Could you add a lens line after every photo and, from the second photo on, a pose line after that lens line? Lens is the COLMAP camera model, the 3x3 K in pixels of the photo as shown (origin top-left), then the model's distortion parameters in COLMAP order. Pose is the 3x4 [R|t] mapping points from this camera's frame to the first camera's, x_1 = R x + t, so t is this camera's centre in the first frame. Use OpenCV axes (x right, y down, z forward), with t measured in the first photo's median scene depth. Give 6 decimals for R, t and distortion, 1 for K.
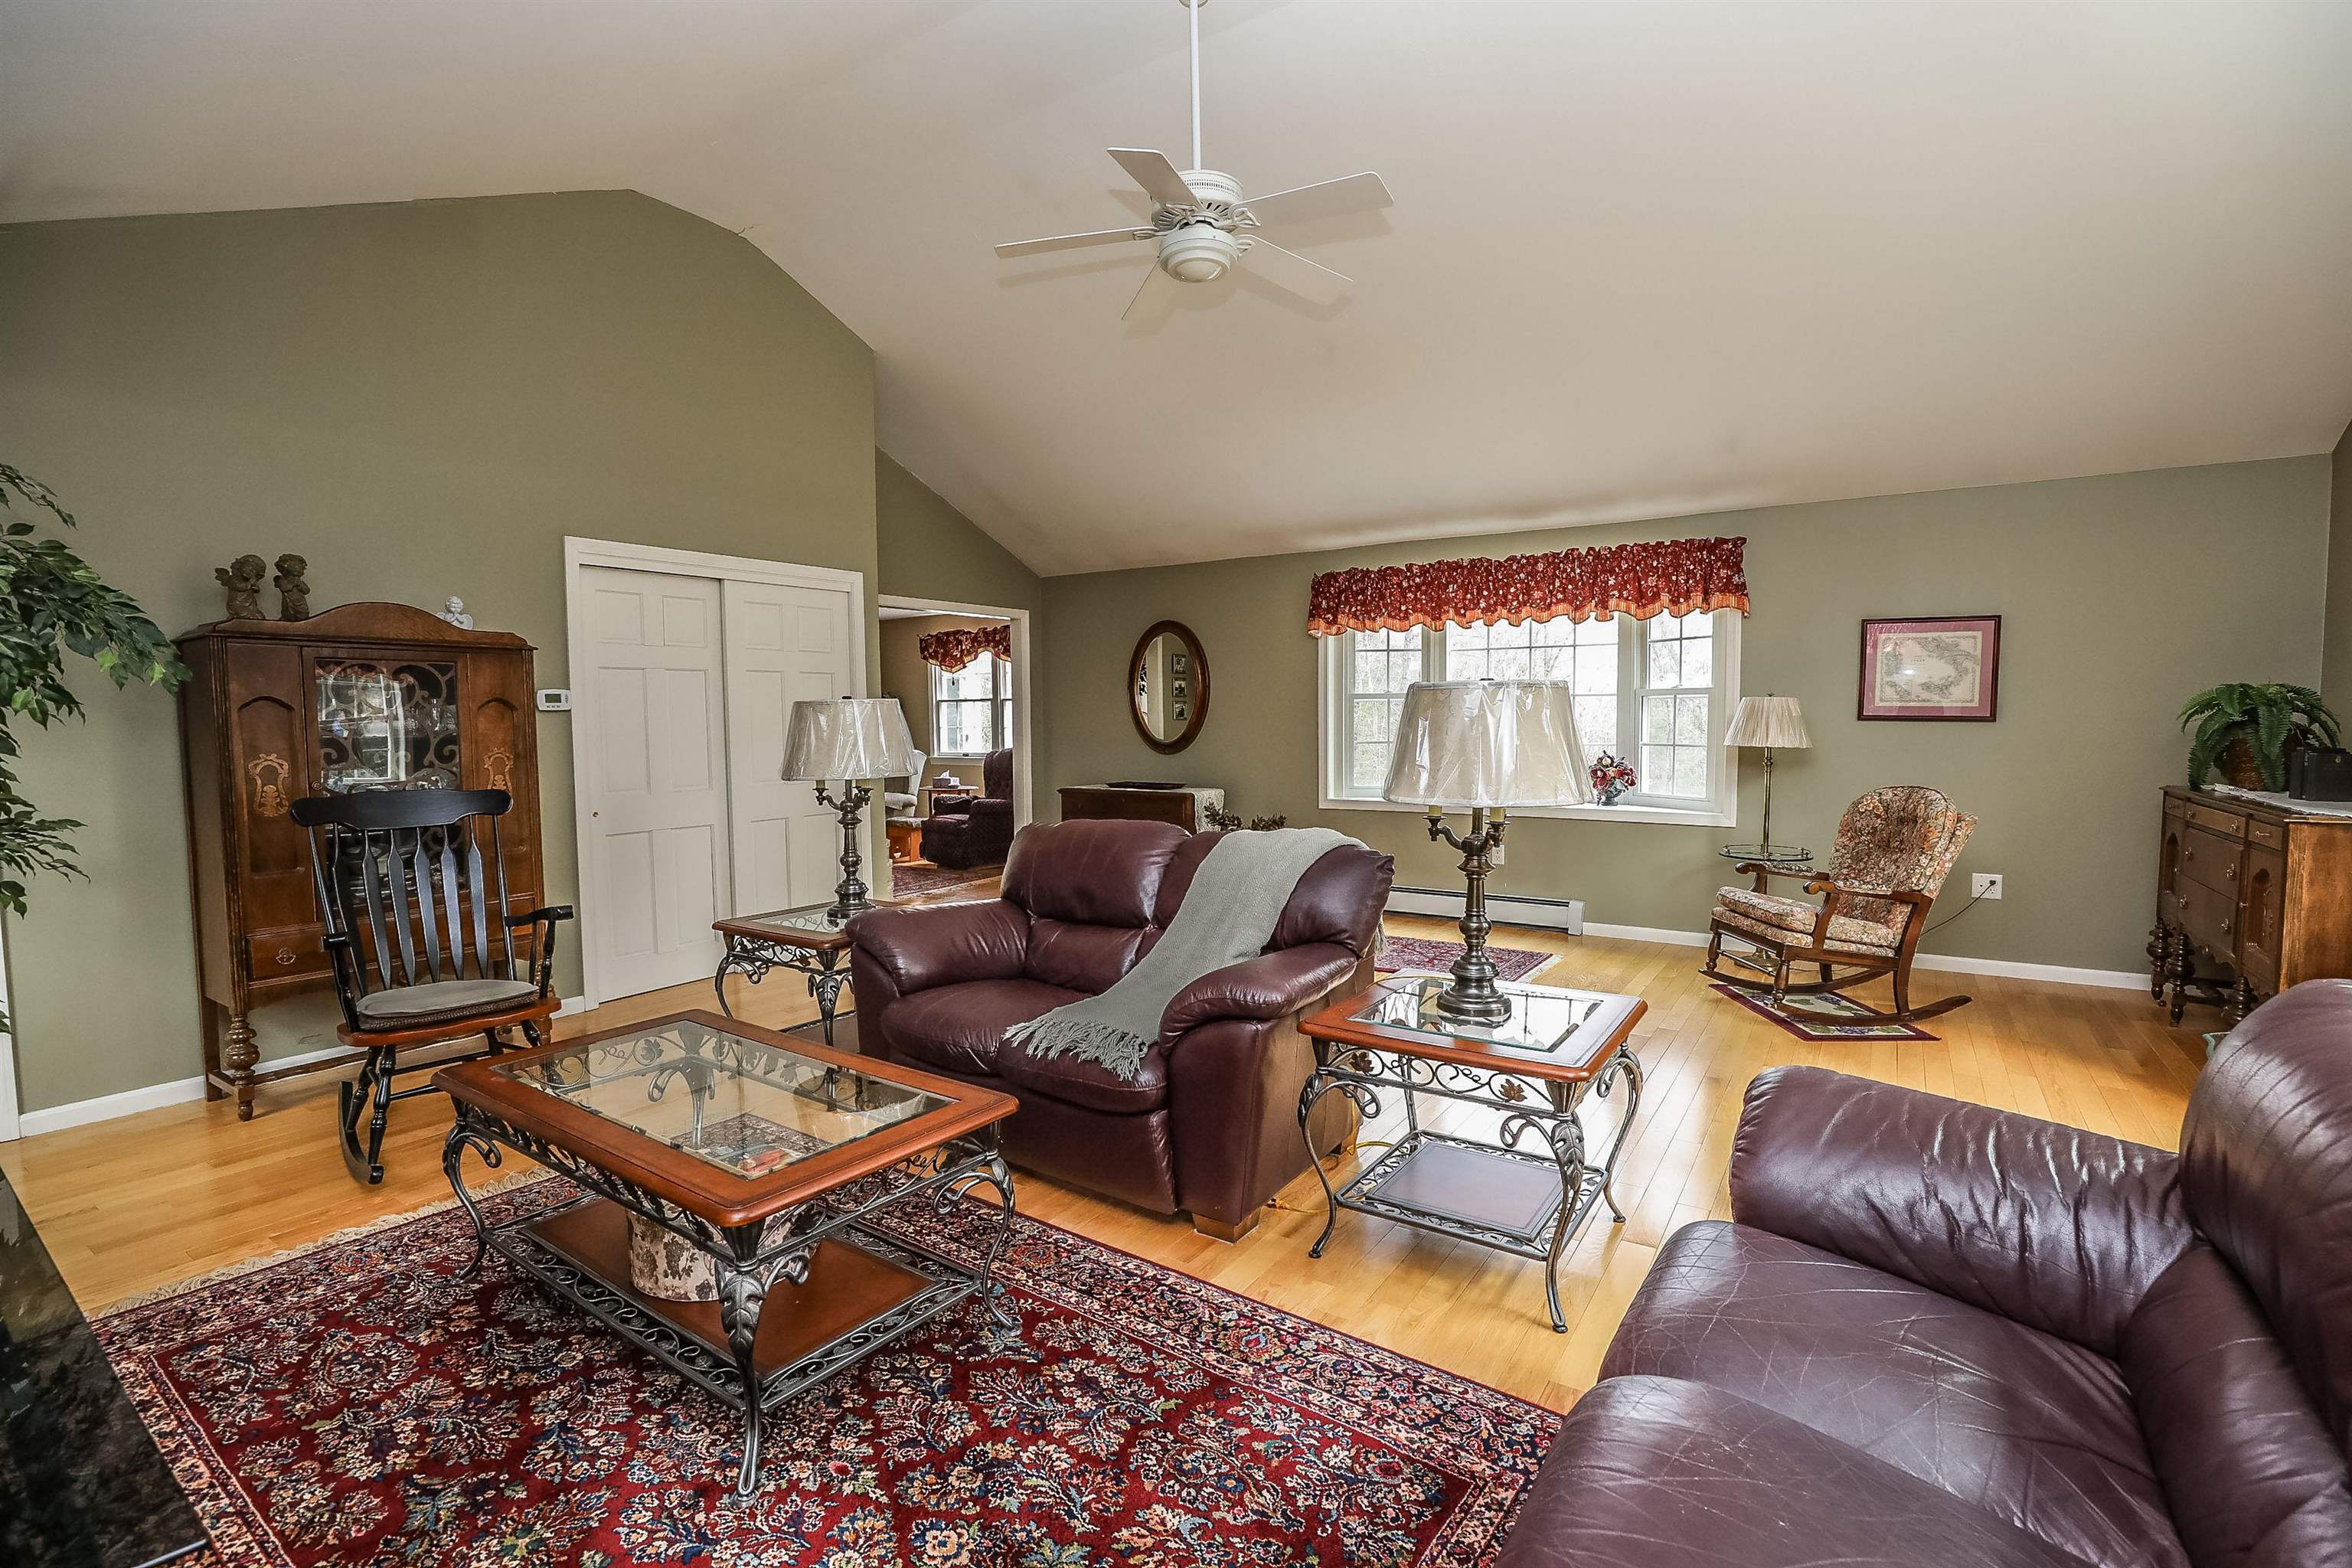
lens RADIAL K [[1070.2, 0, 1167.4], [0, 1070.2, 788.1], [0, 0, 1]] dist [-0.038393, 0.010144]
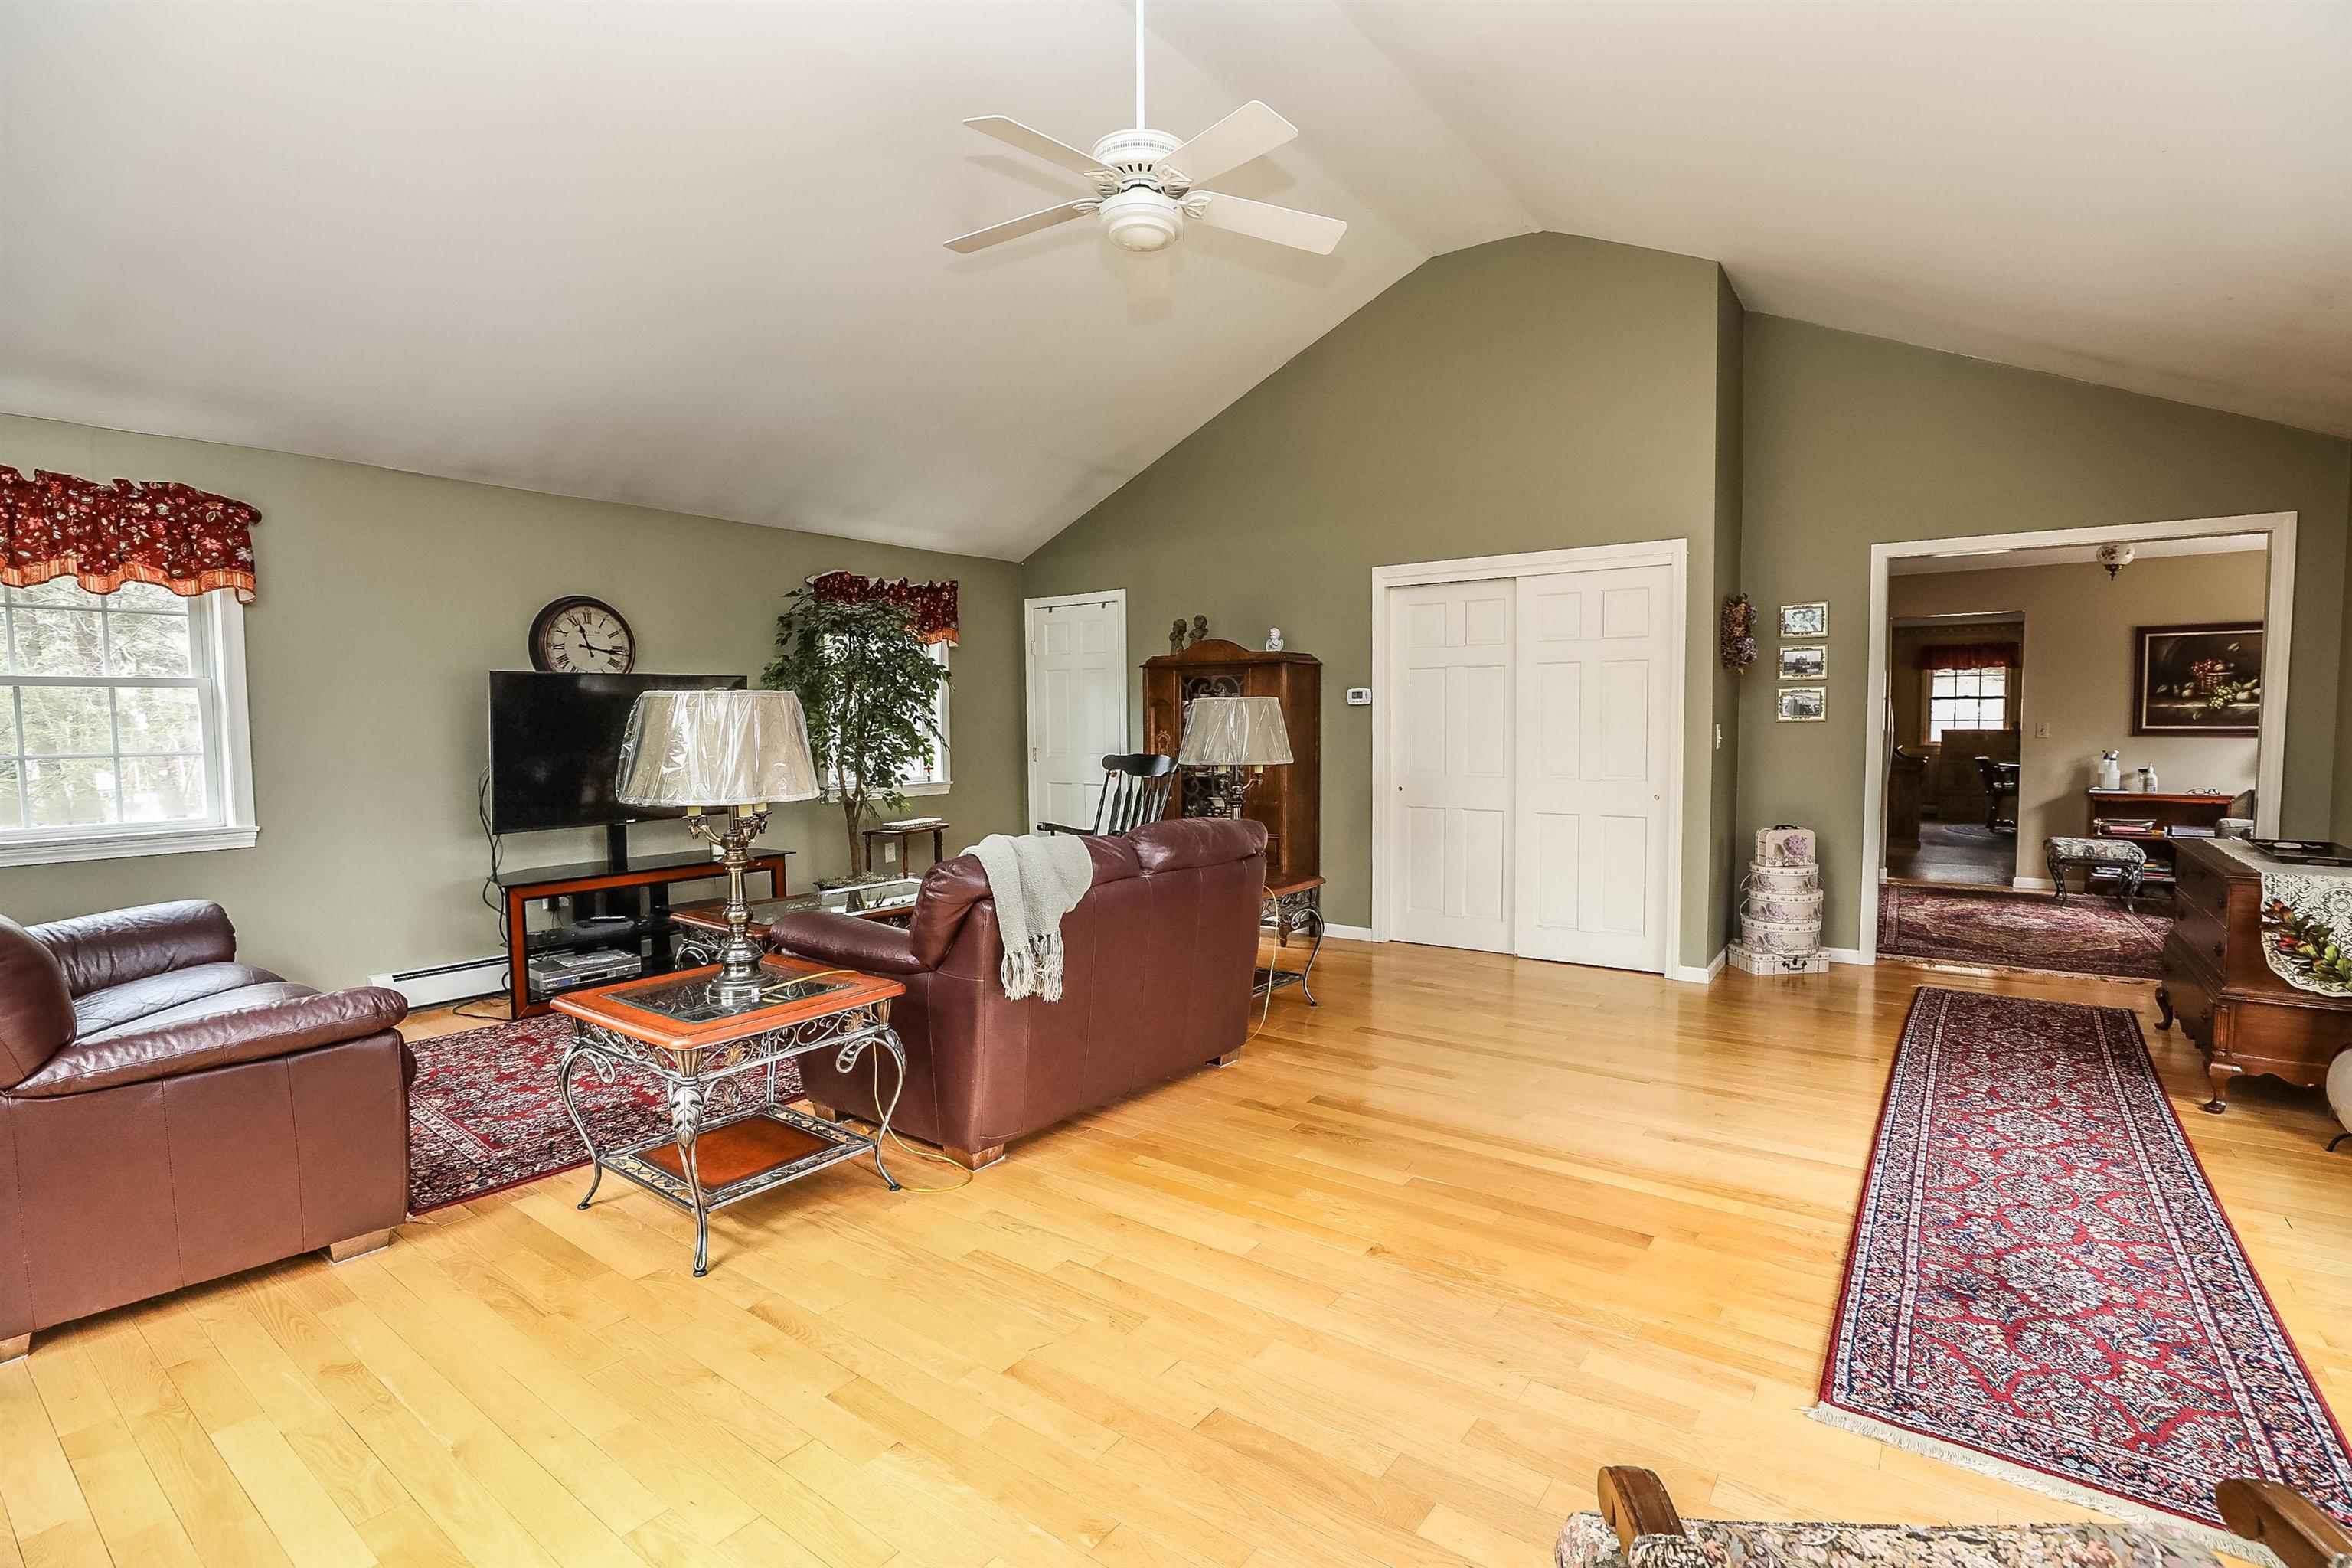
lens RADIAL K [[1070.2, 0, 1172.9], [0, 1070.2, 784.7], [0, 0, 1]] dist [-0.038393, 0.010144]
pose [[-0.034921, 0.077327, -0.996394, 0.751277], [-0.059892, 0.995048, 0.079322, -0.065831], [0.997594, 0.062446, -0.030116, 0.818950]]
